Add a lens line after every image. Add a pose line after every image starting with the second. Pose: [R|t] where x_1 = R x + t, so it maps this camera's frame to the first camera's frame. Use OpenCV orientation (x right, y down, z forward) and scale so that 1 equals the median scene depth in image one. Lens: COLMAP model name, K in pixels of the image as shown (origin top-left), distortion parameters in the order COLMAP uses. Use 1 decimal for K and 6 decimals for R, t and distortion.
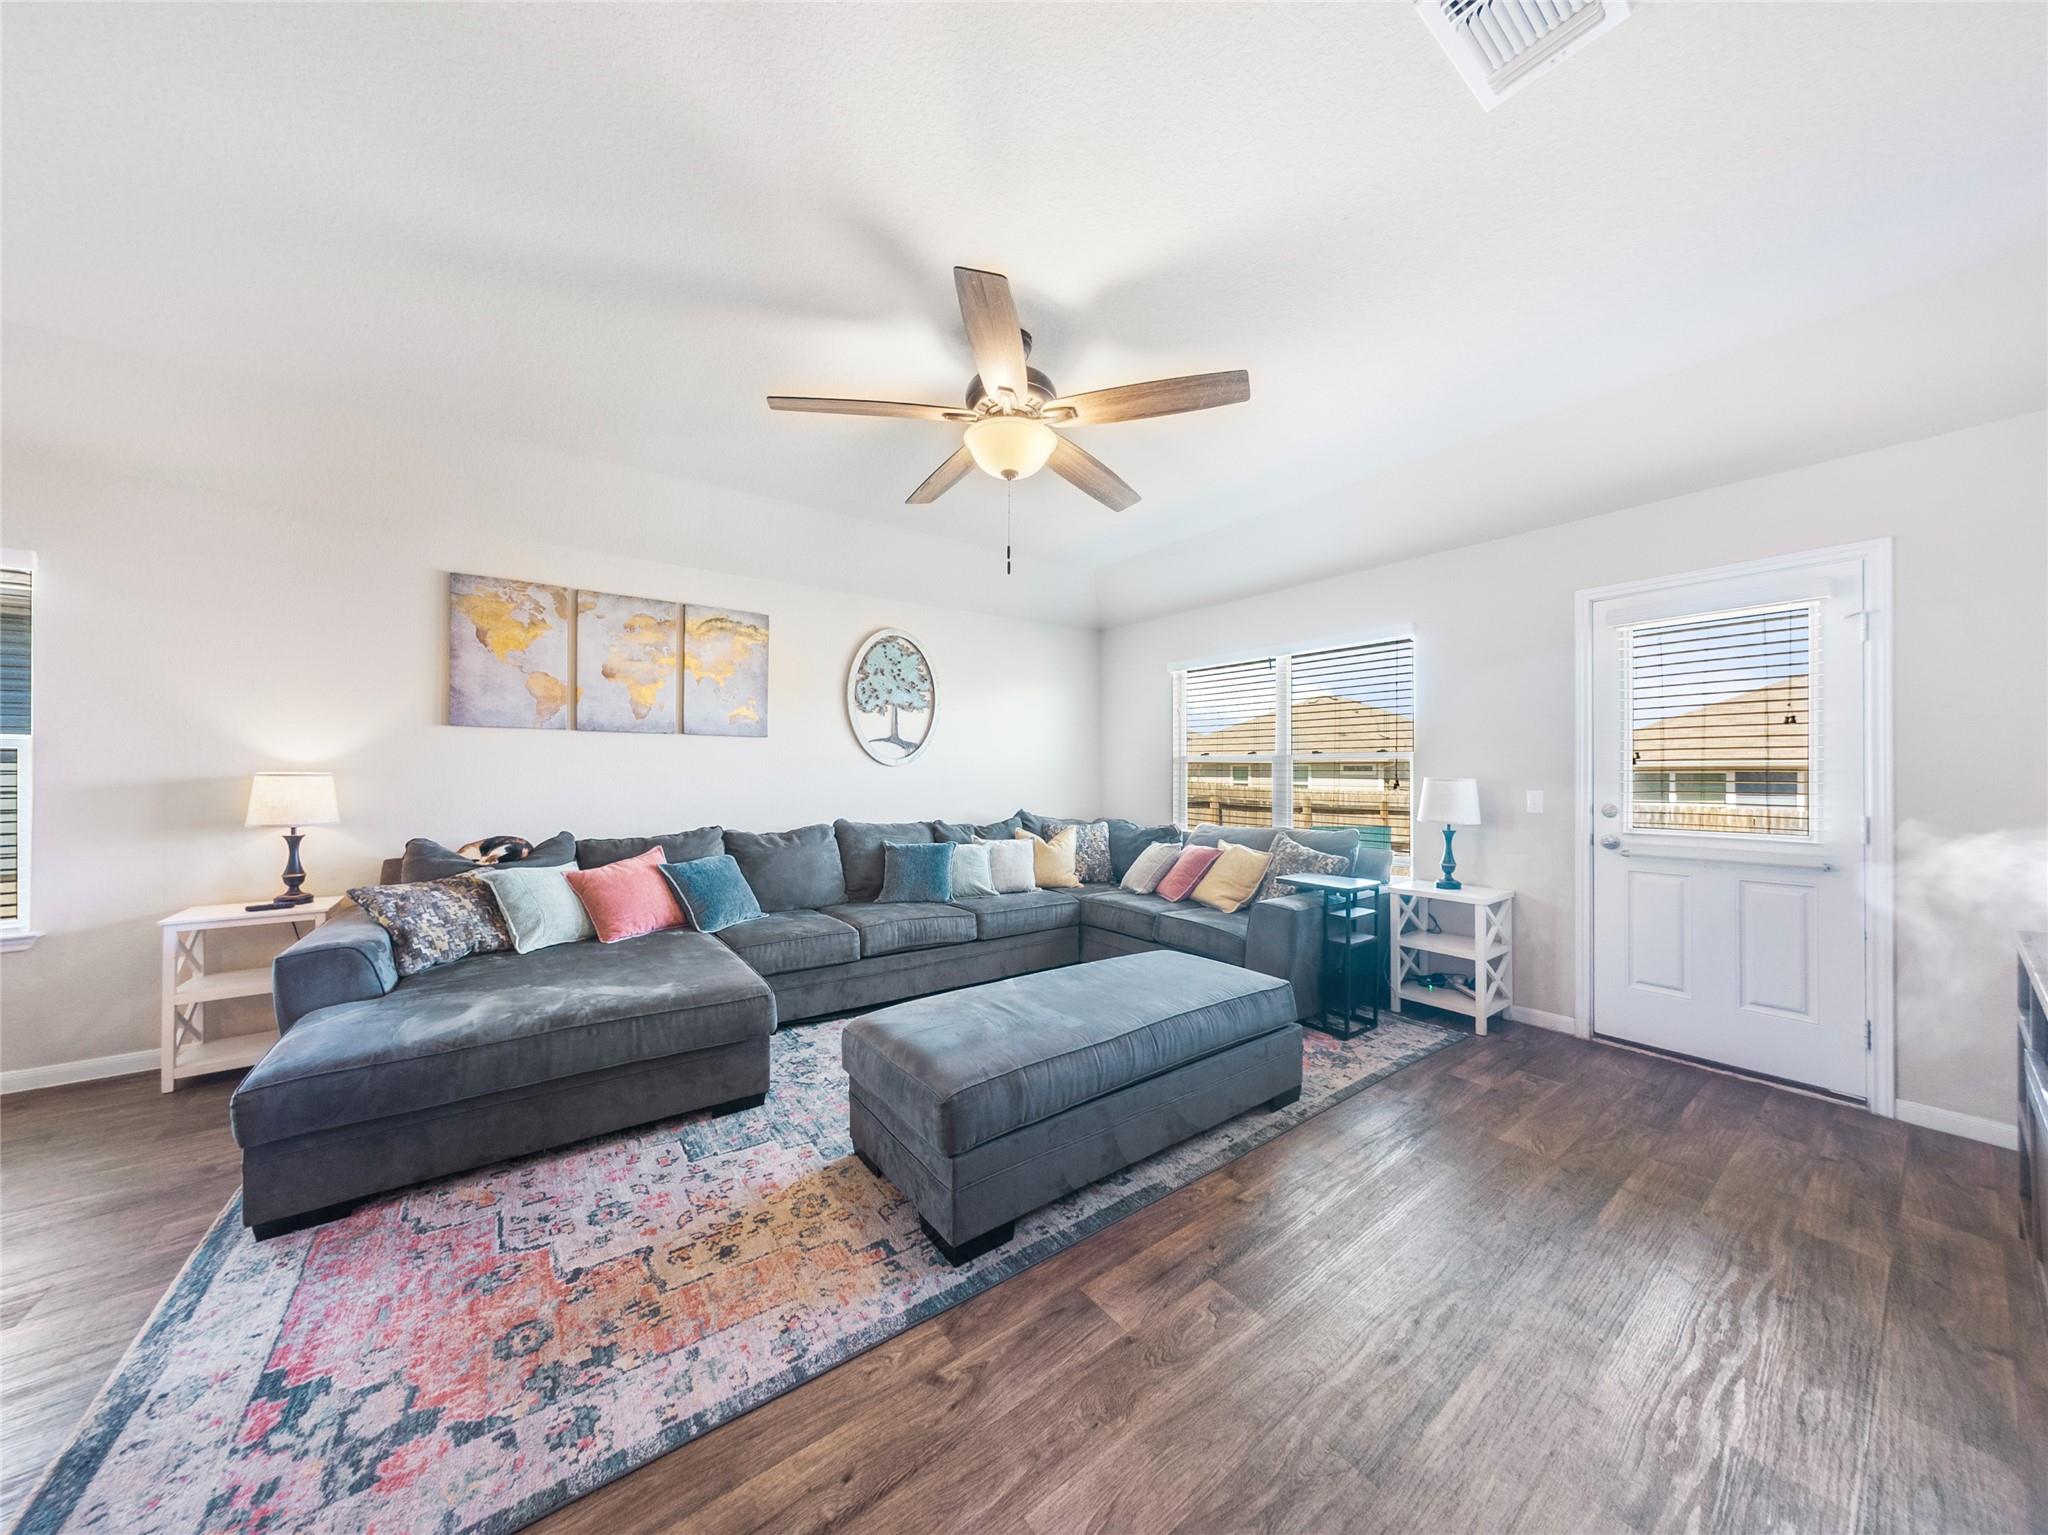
lens RADIAL K [[687.8, 0, 1039.3], [0, 687.8, 773.2], [0, 0, 1]] dist [-0.004980, 0.002415]
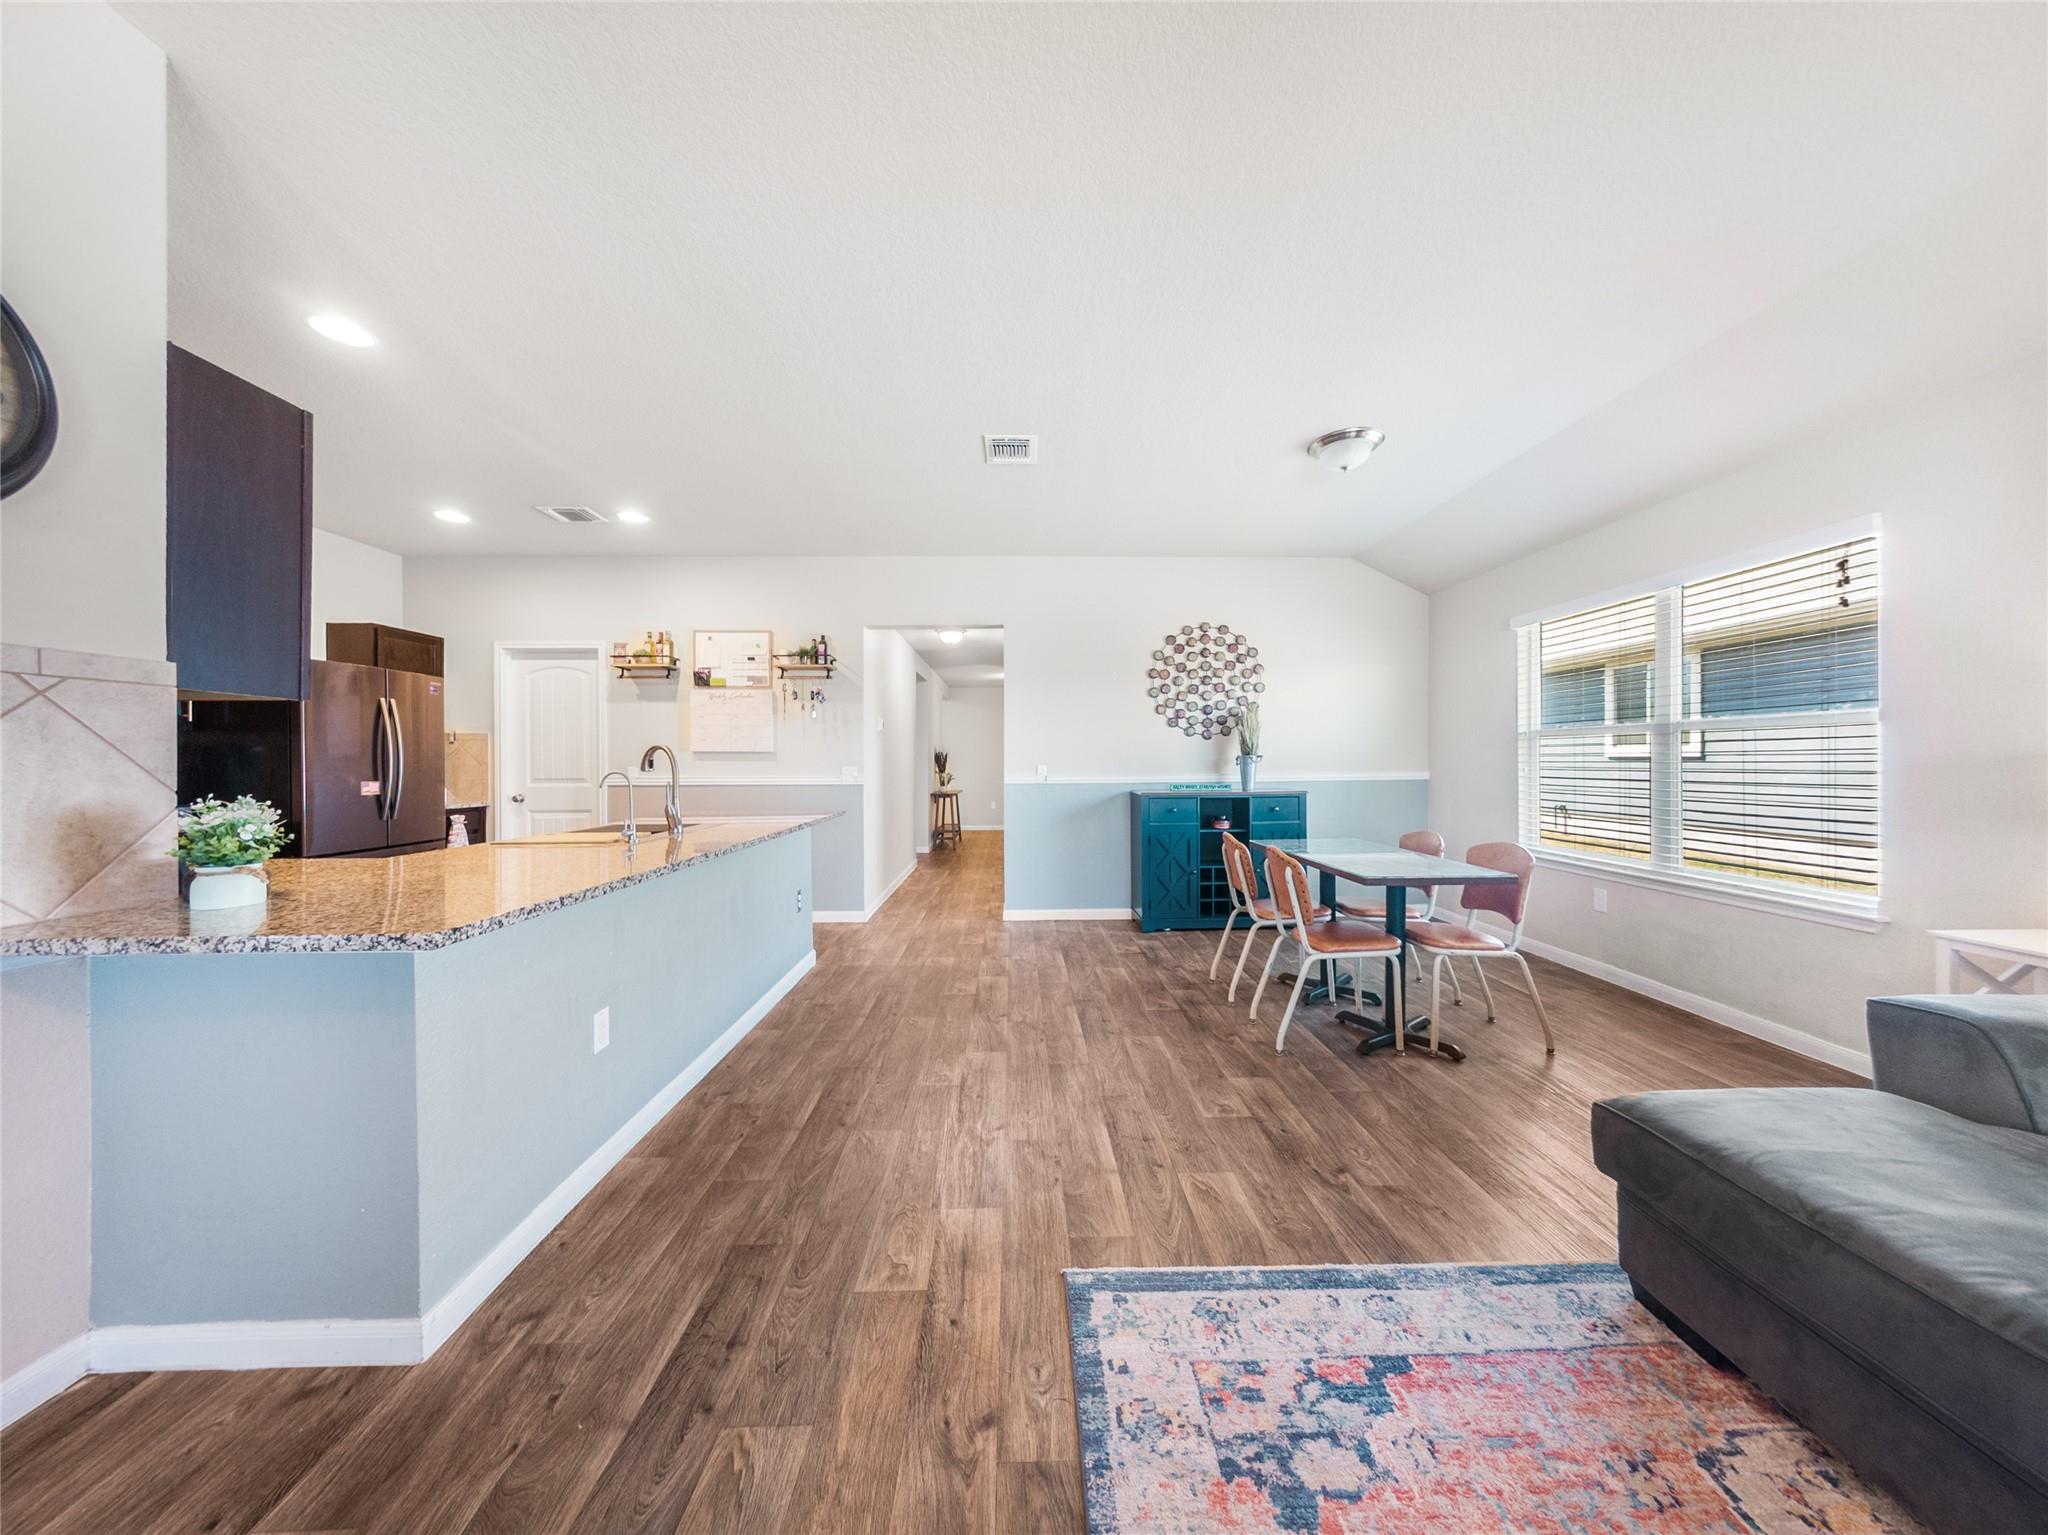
lens RADIAL K [[687.8, 0, 1025.6], [0, 687.8, 761.4], [0, 0, 1]] dist [-0.004980, 0.002415]
pose [[-0.585474, 0.000208, -0.810691, -0.016635], [-0.000792, 0.999999, 0.000828, 0.018280], [0.810691, 0.001127, -0.585473, 0.536005]]
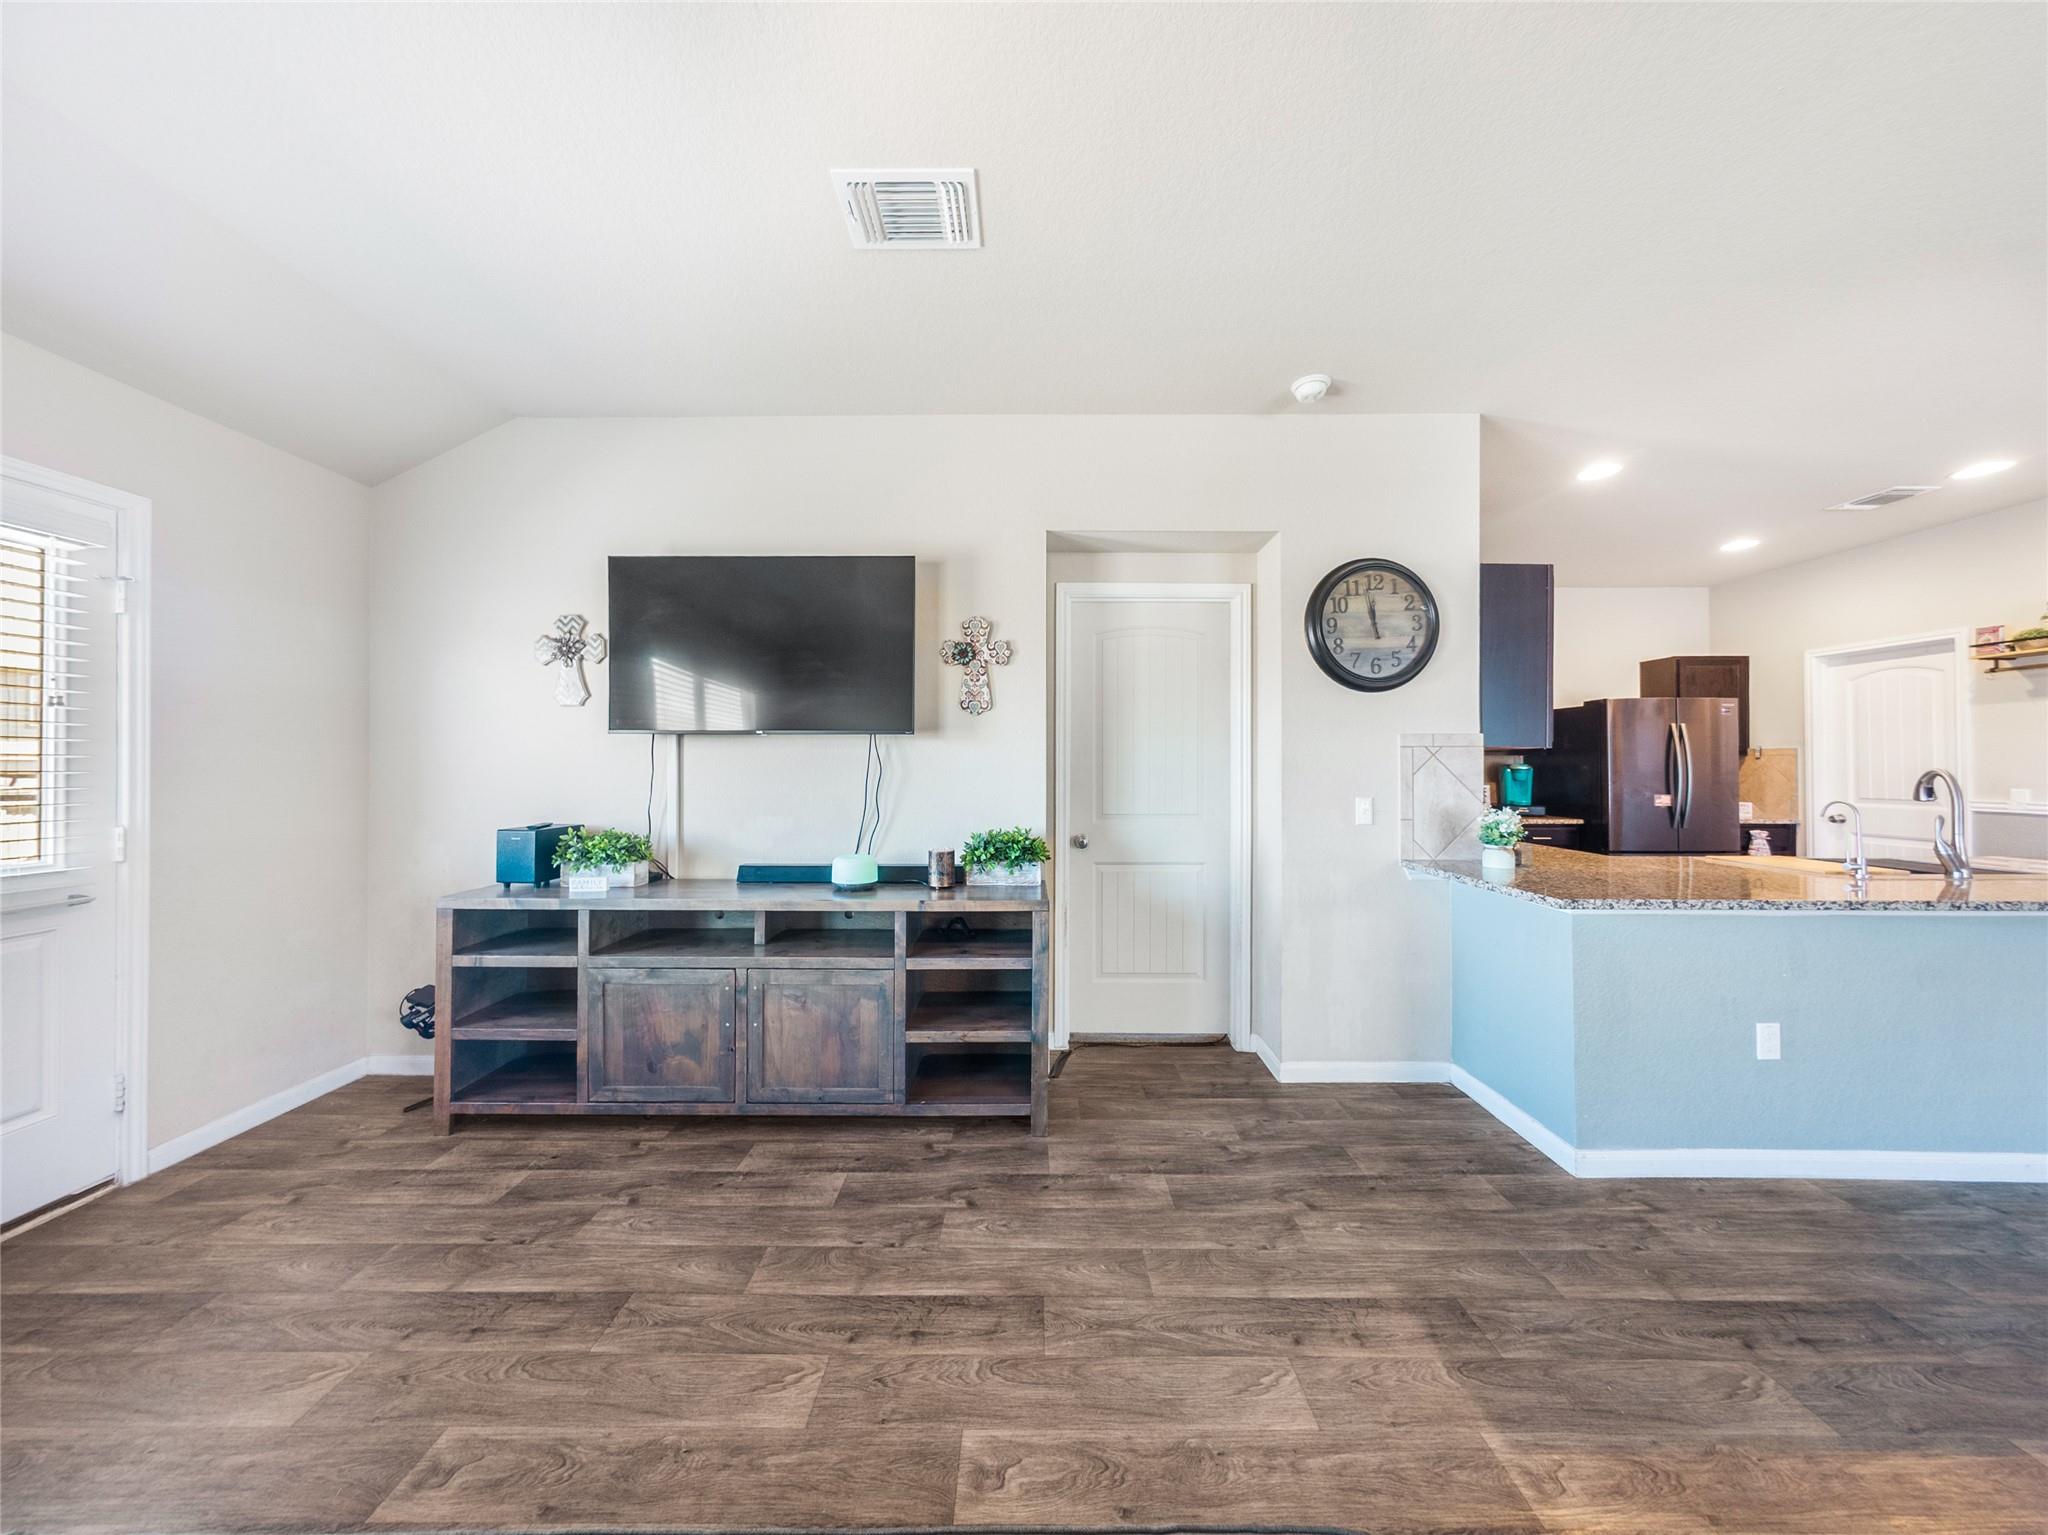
lens RADIAL K [[687.8, 0, 1025.3], [0, 687.8, 757.4], [0, 0, 1]] dist [-0.004980, 0.002415]
pose [[-0.797954, 0.003328, 0.602709, -0.127107], [-0.000734, 0.999979, -0.006494, -0.013824], [-0.602718, -0.005624, -0.797934, 0.864726]]
